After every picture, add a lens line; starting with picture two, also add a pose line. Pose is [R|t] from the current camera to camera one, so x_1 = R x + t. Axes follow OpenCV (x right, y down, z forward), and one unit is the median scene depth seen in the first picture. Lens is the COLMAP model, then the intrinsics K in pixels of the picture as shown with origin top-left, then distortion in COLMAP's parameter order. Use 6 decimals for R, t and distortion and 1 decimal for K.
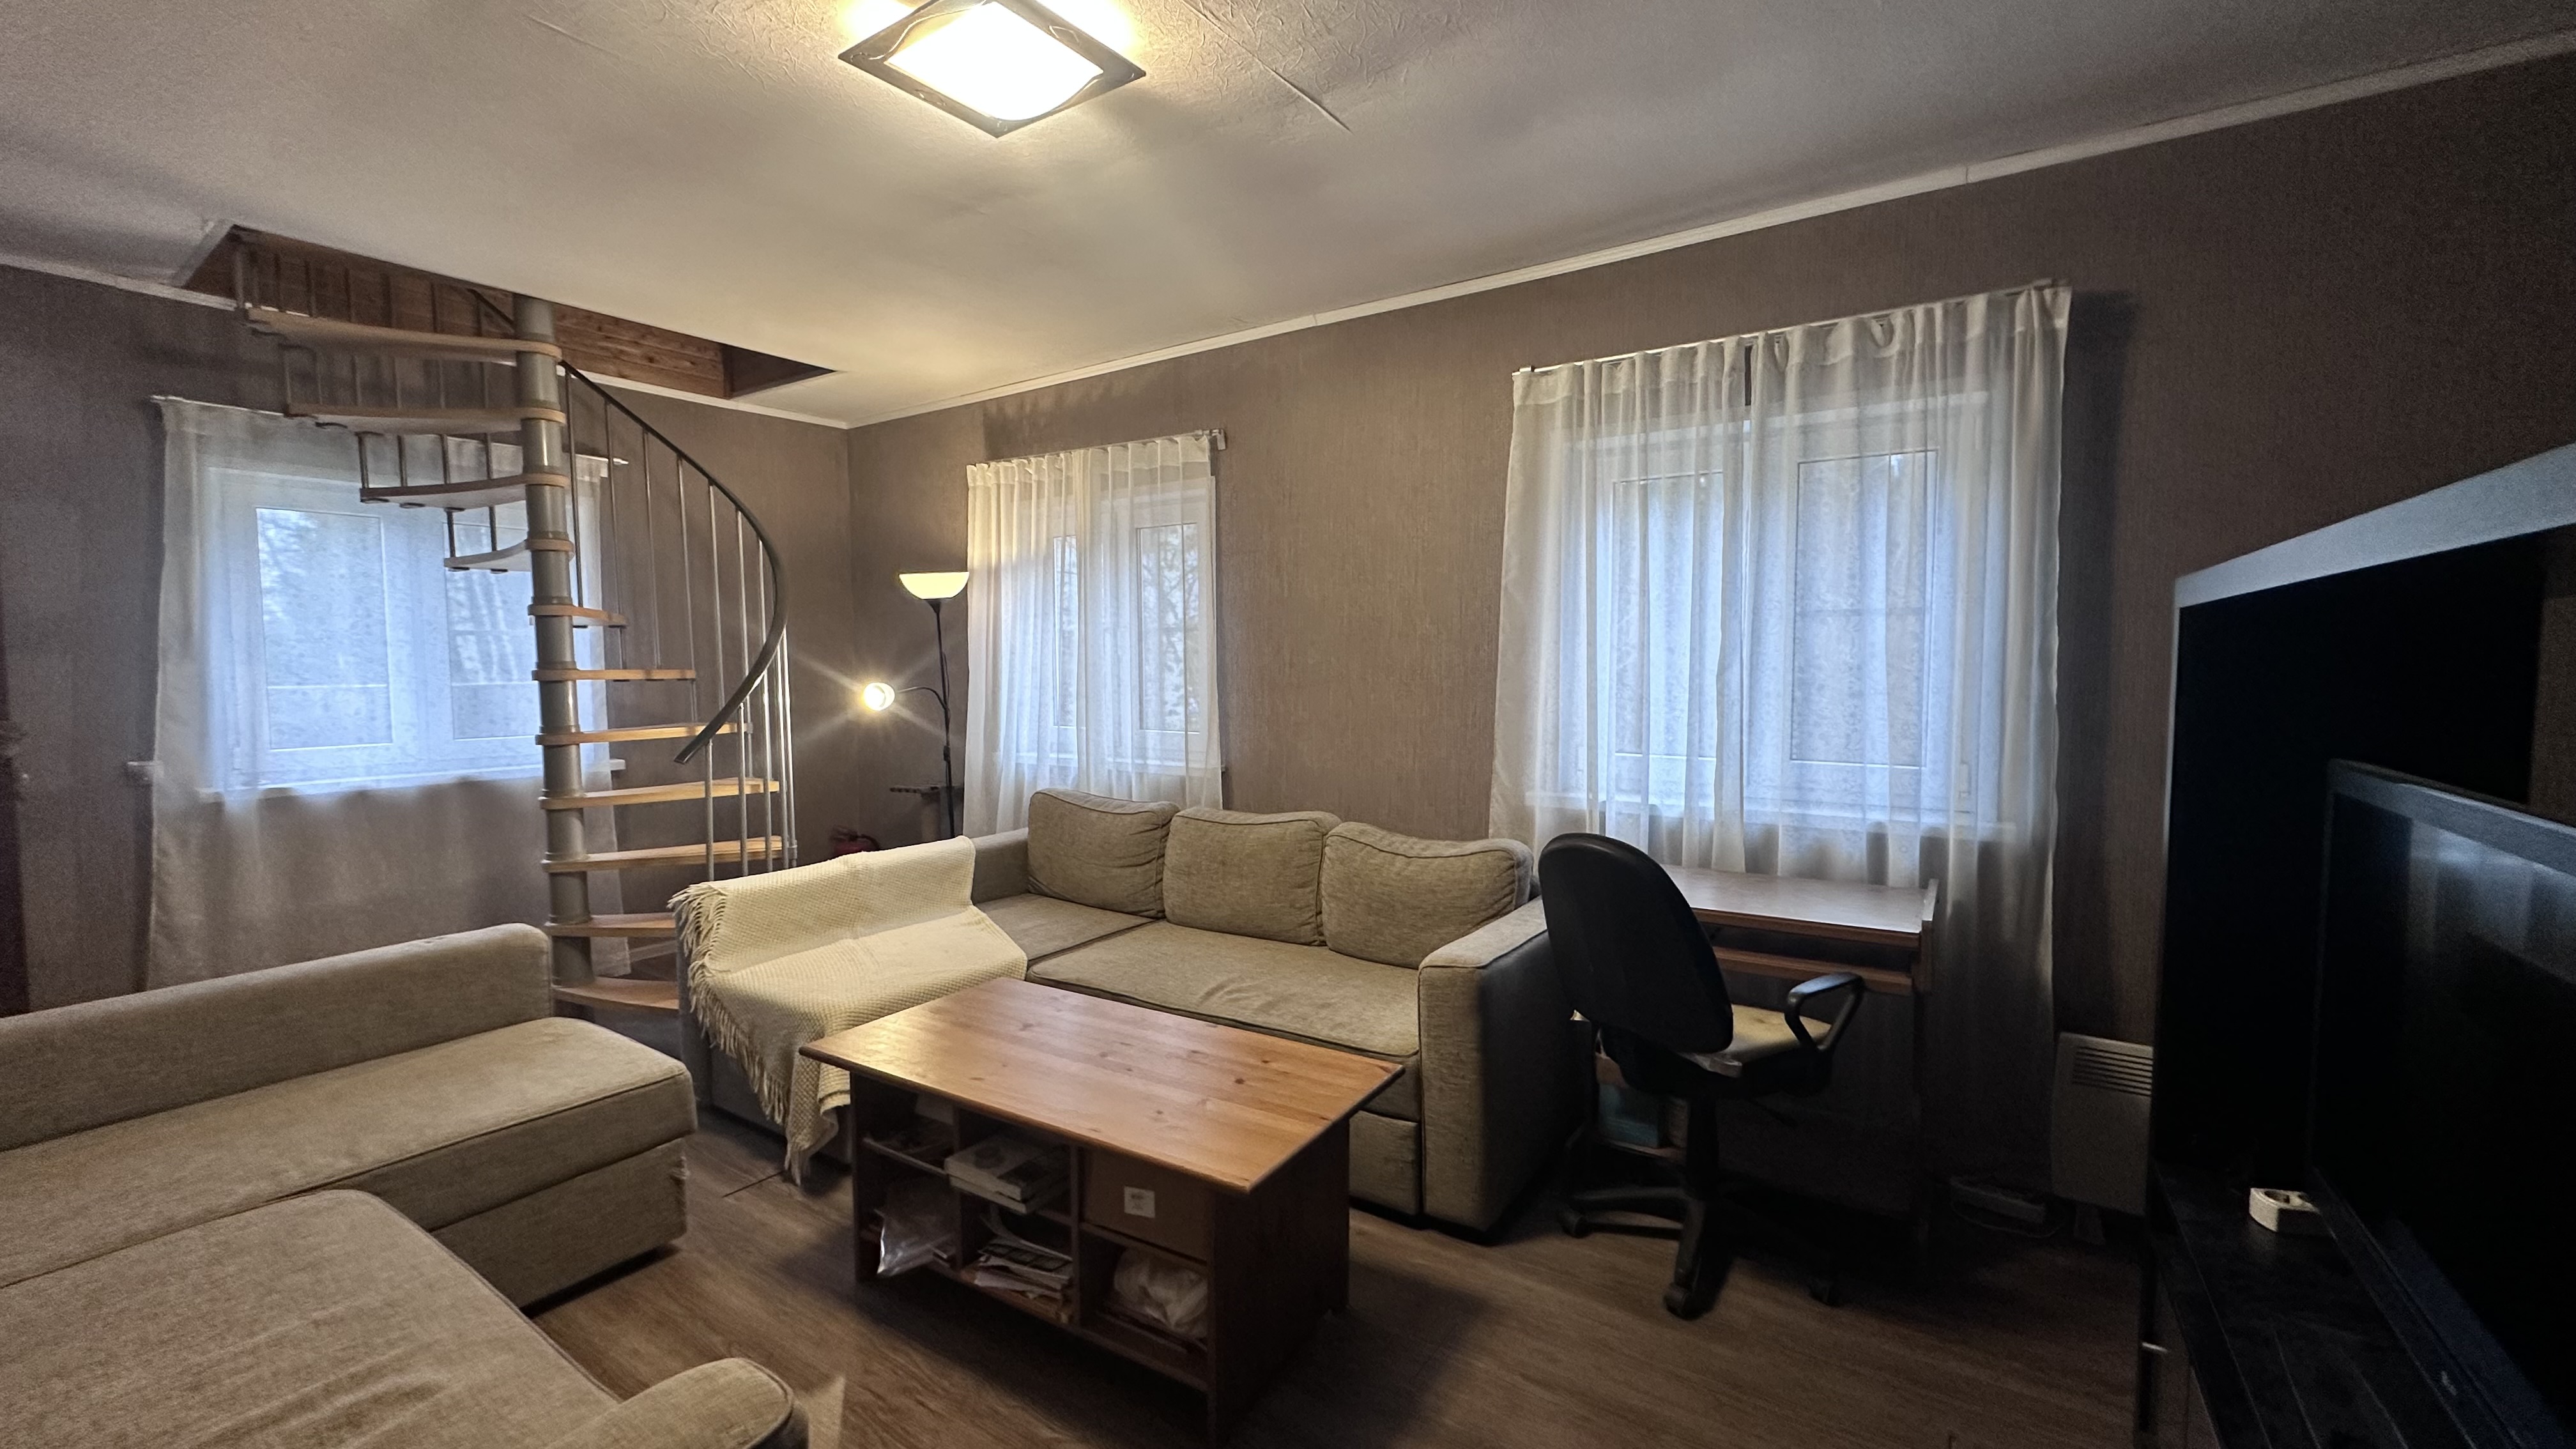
lens RADIAL K [[1020.3, 0, 1289.0], [0, 1020.3, 722.4], [0, 0, 1]] dist [-0.003711, 0.000100]
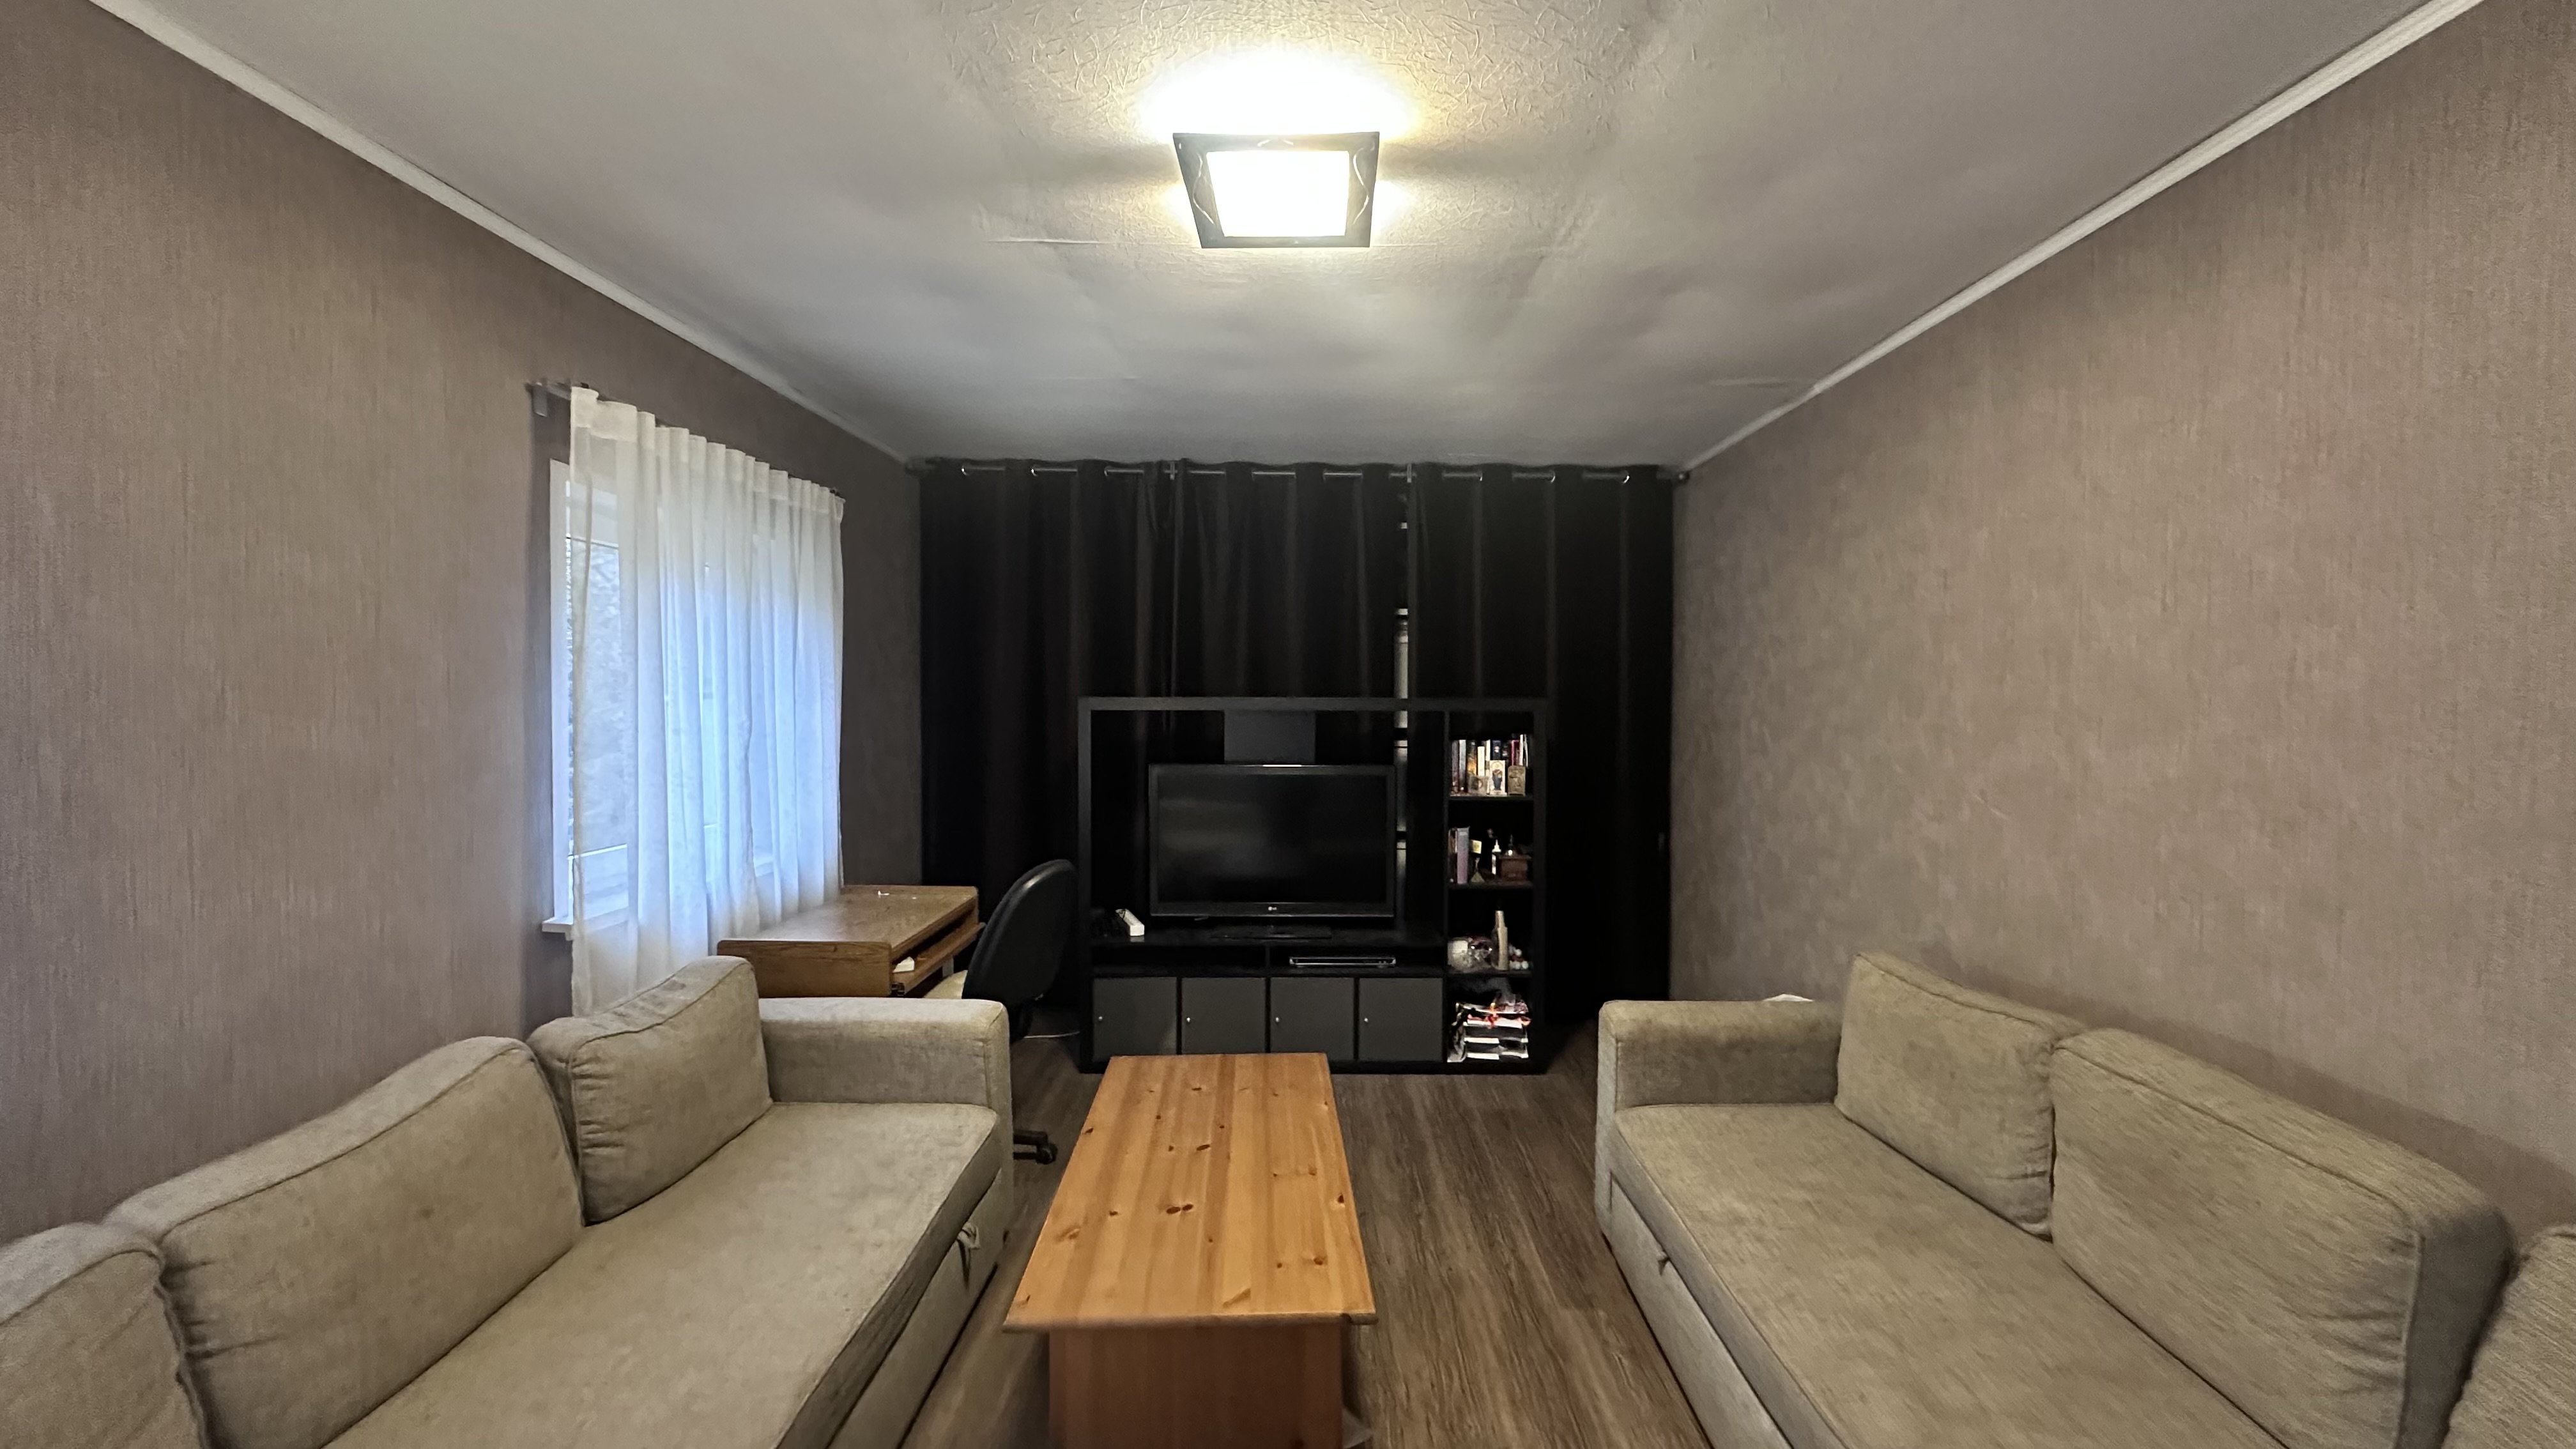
lens RADIAL K [[1019.8, 0, 1289.2], [0, 1019.8, 722.0], [0, 0, 1]] dist [-0.002758, -0.000044]
pose [[-0.545575, -0.021064, 0.837797, -0.767951], [0.053324, 0.996786, 0.059786, -0.108489], [-0.836364, 0.077293, -0.542699, 1.039384]]
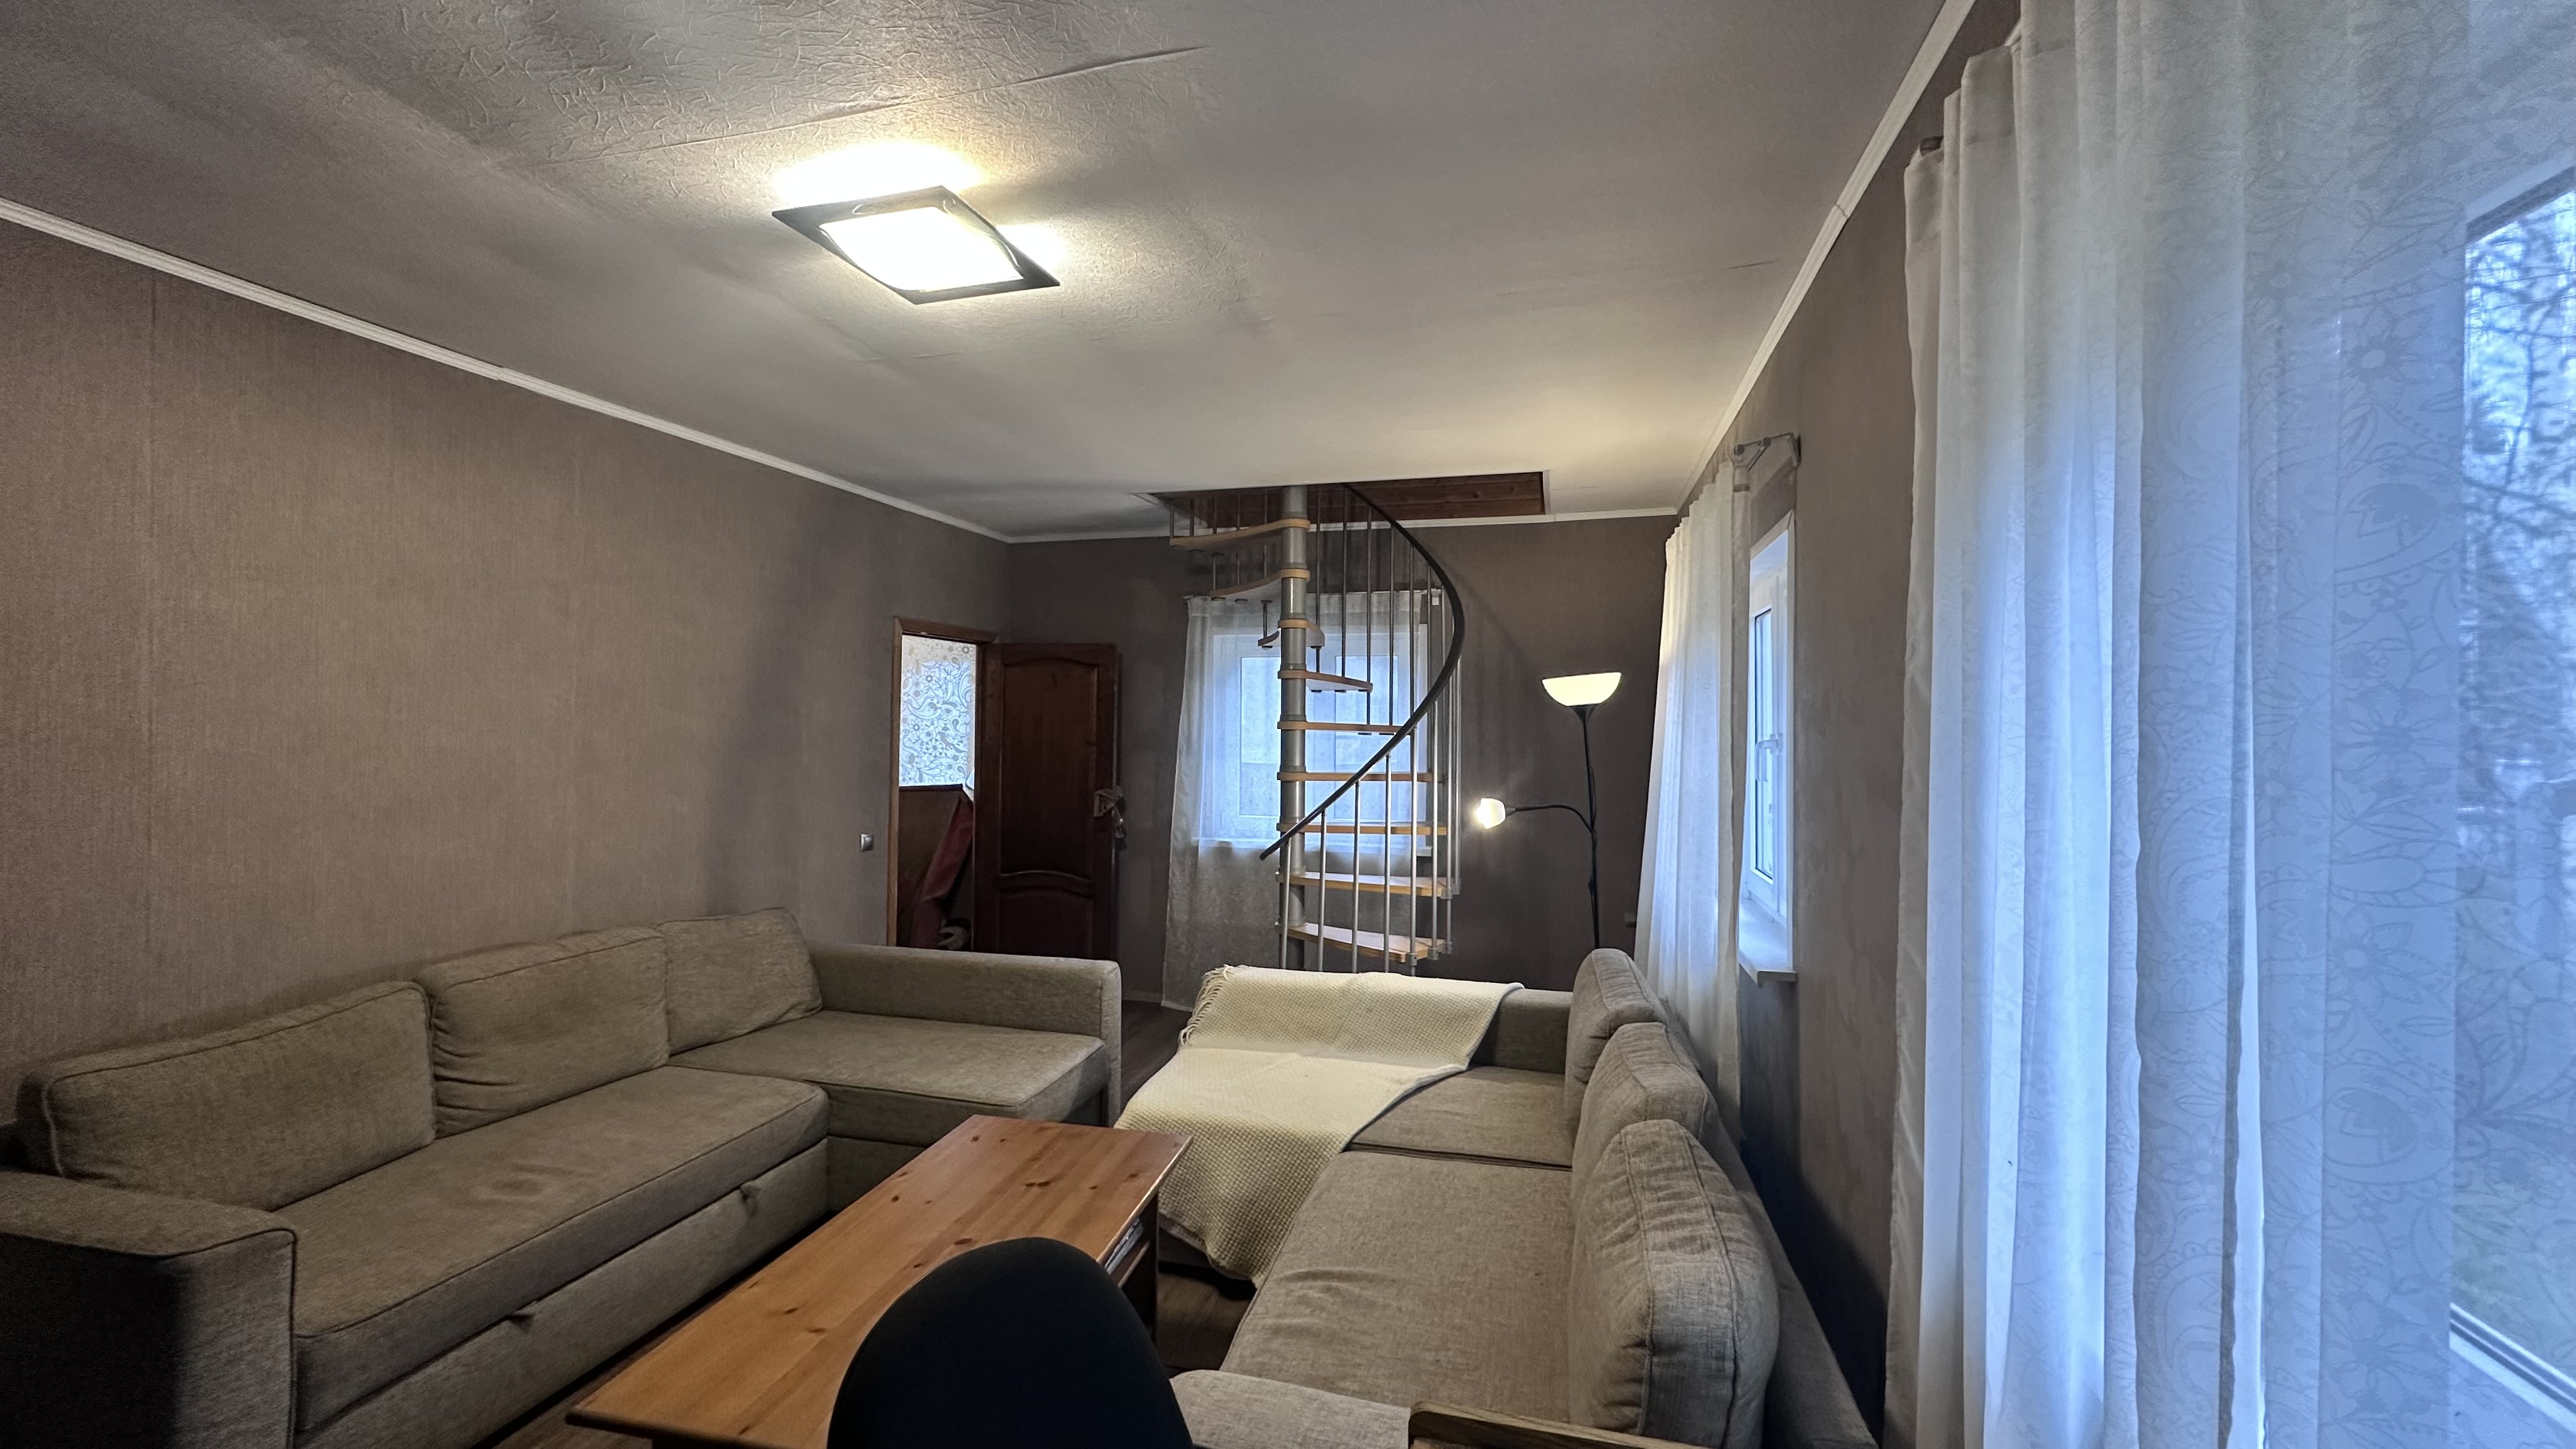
lens RADIAL K [[1020.3, 0, 1289.0], [0, 1020.3, 722.4], [0, 0, 1]] dist [-0.003711, 0.000100]
pose [[0.335617, 0.000713, -0.941998, 0.557107], [-0.068437, 0.997376, -0.023628, -0.097974], [0.939509, 0.072397, 0.334785, 0.673379]]
